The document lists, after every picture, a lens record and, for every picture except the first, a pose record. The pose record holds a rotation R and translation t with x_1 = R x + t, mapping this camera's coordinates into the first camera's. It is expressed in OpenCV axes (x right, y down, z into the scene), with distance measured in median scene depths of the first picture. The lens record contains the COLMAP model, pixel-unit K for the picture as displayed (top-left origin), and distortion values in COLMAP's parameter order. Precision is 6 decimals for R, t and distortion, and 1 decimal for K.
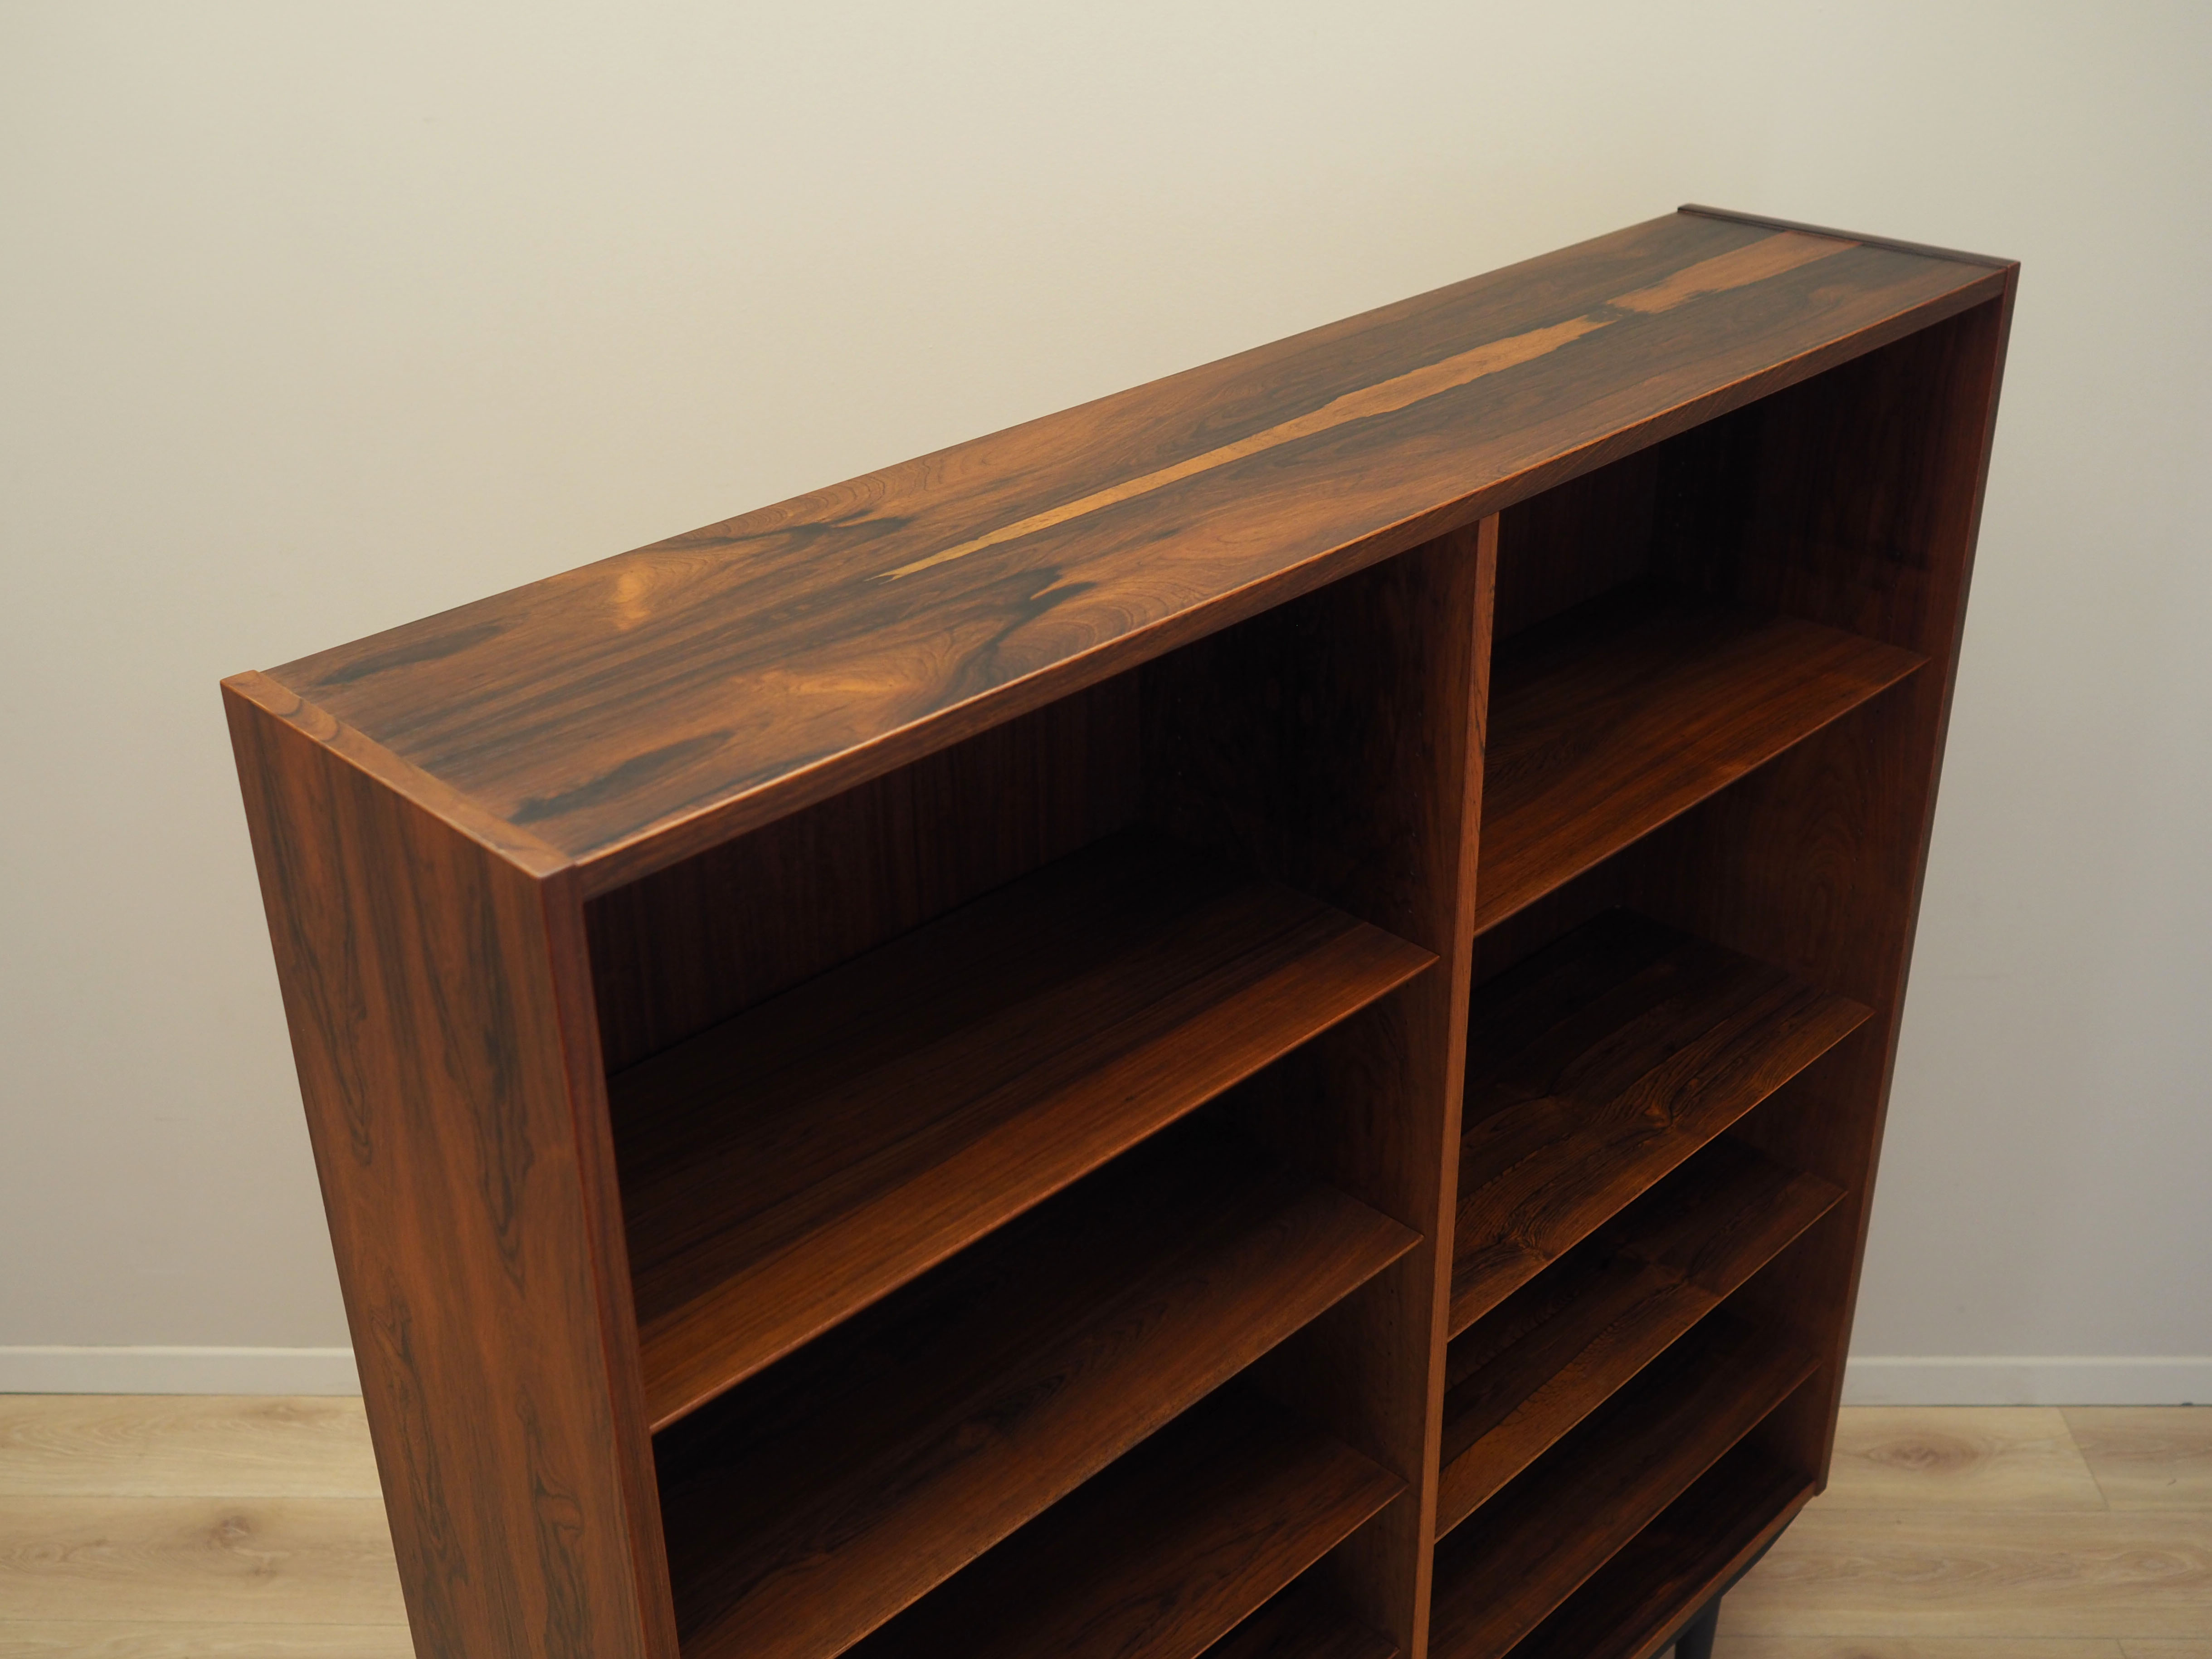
lens RADIAL K [[2183.3, 0, 1114.6], [0, 2183.3, 824.6], [0, 0, 1]] dist [-0.023592, 0.000000]
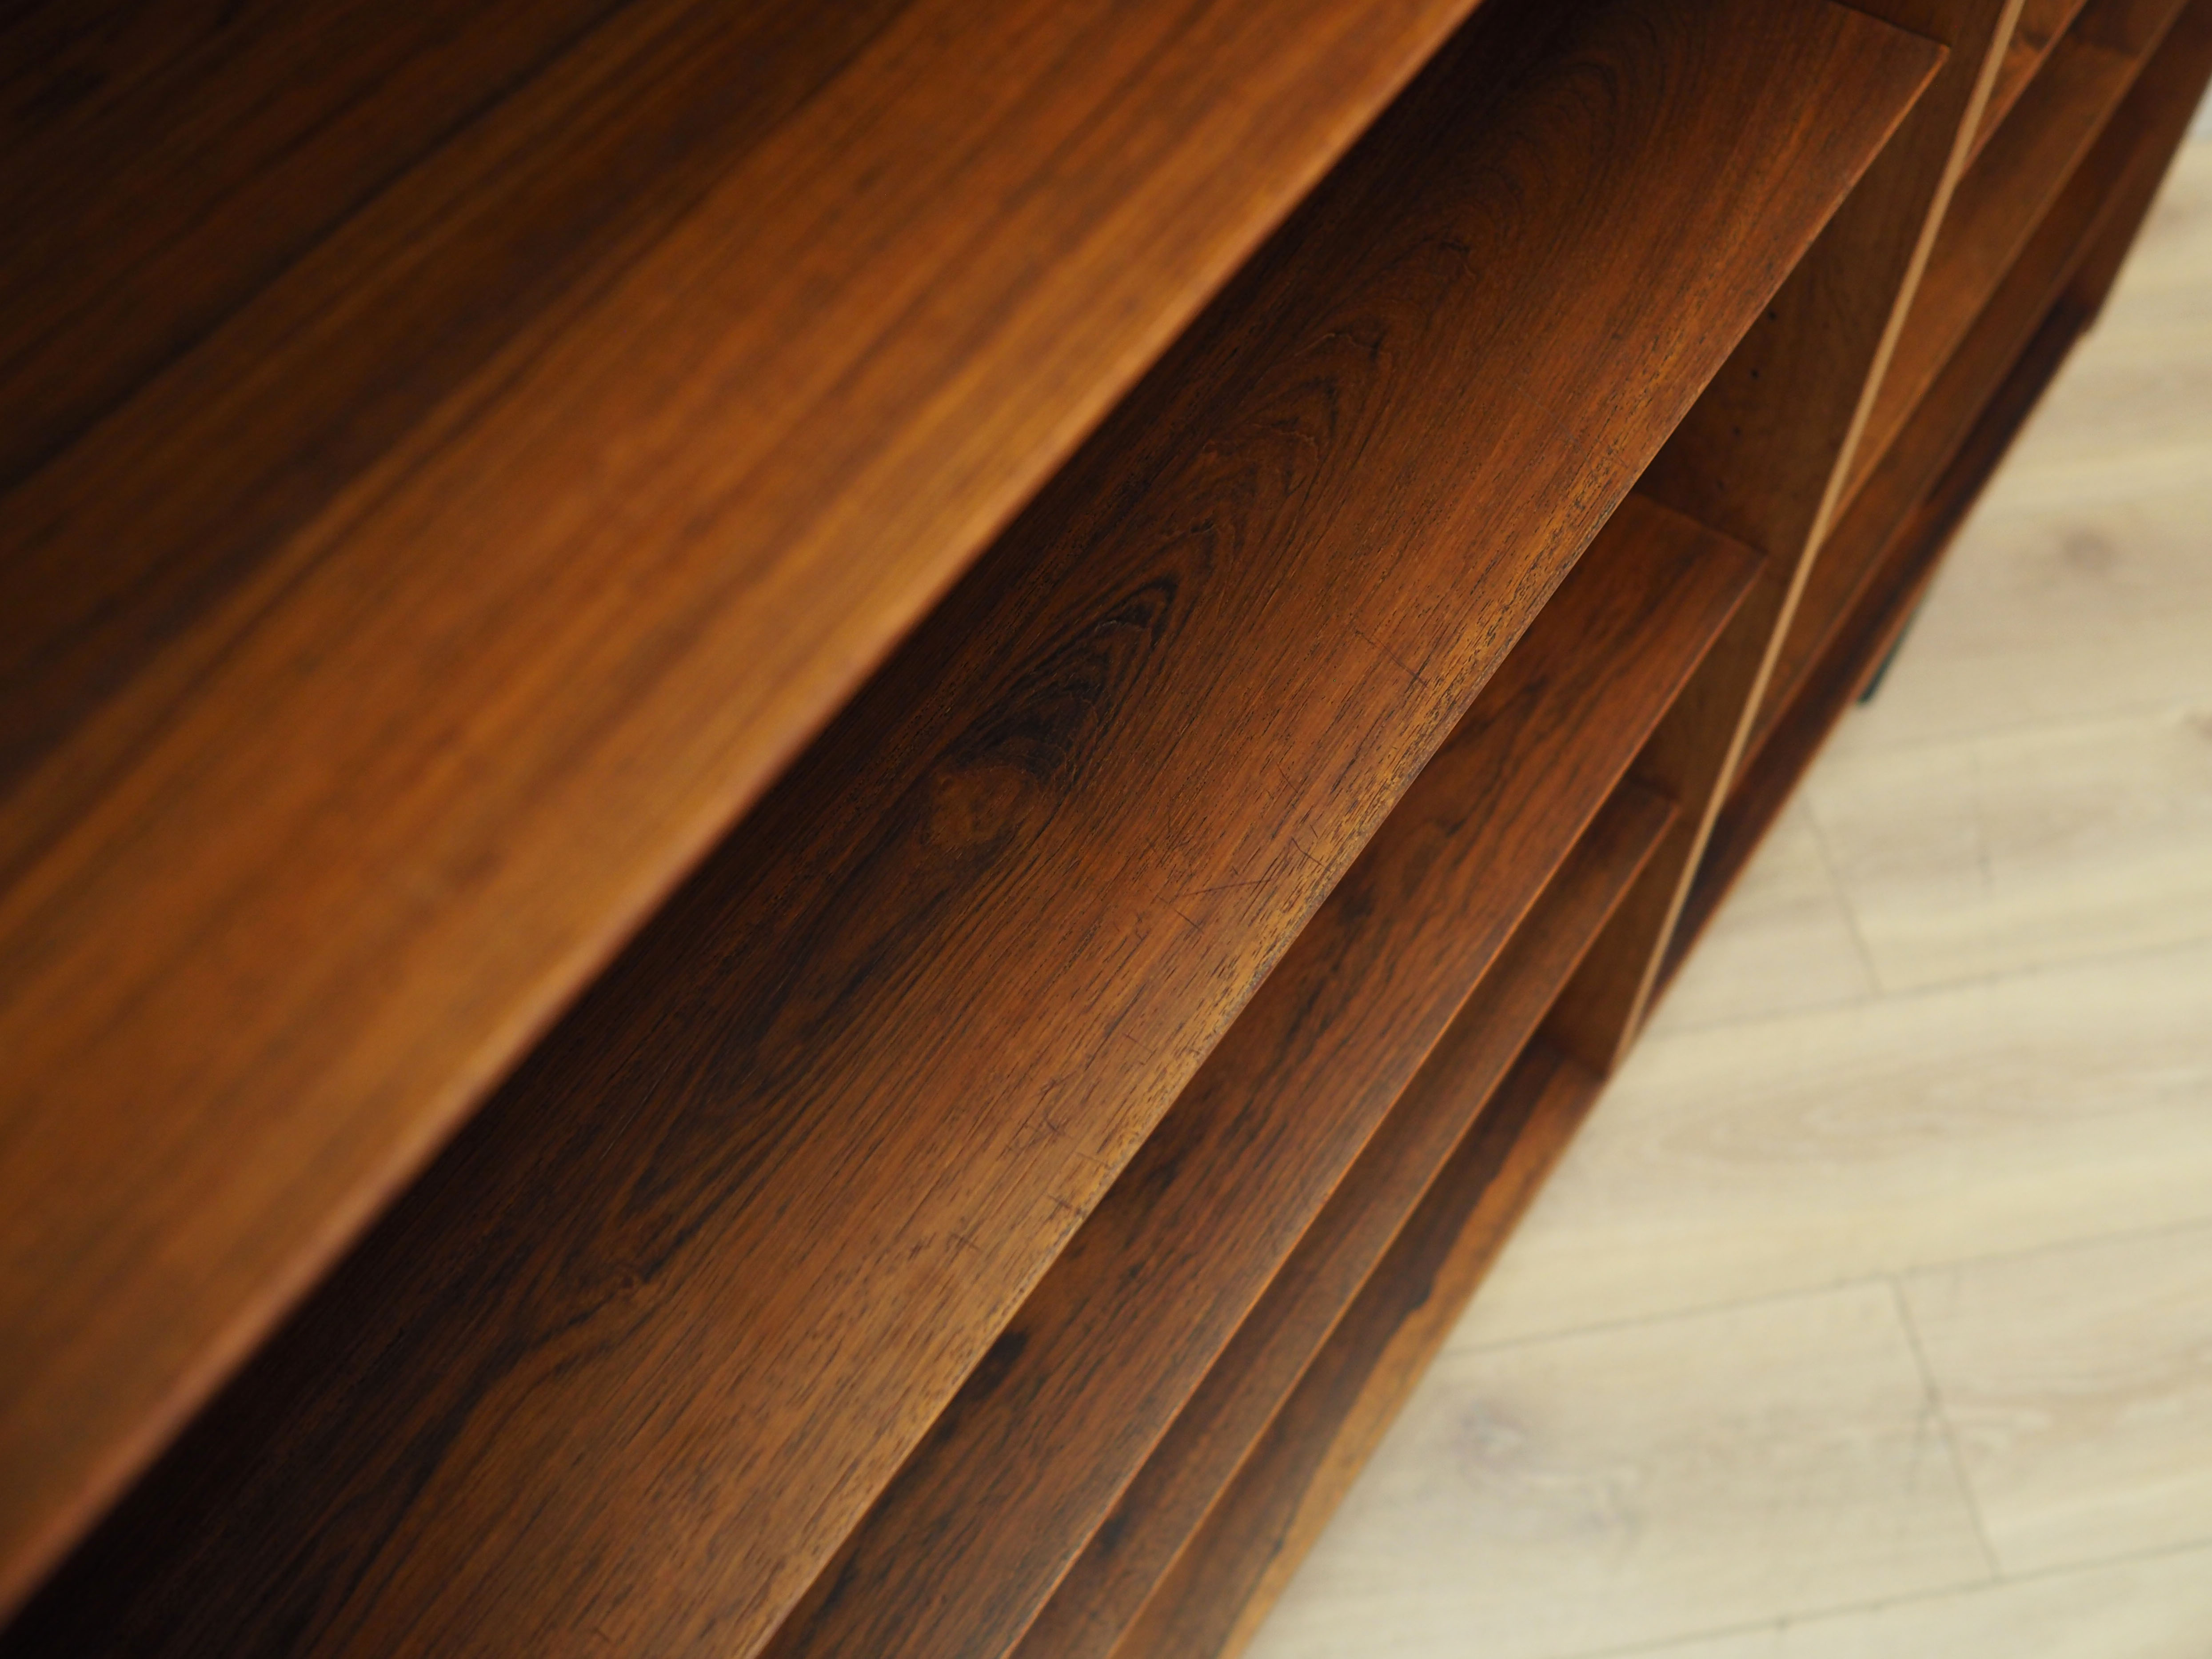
lens RADIAL K [[2183.0, 0, 1063.2], [0, 2183.0, 757.6], [0, 0, 1]] dist [-0.023592, 0.000000]
pose [[0.986119, -0.149603, 0.072027, -0.077667], [0.092211, 0.854187, 0.511724, 0.094593], [-0.138080, -0.497979, 0.856125, 0.718304]]
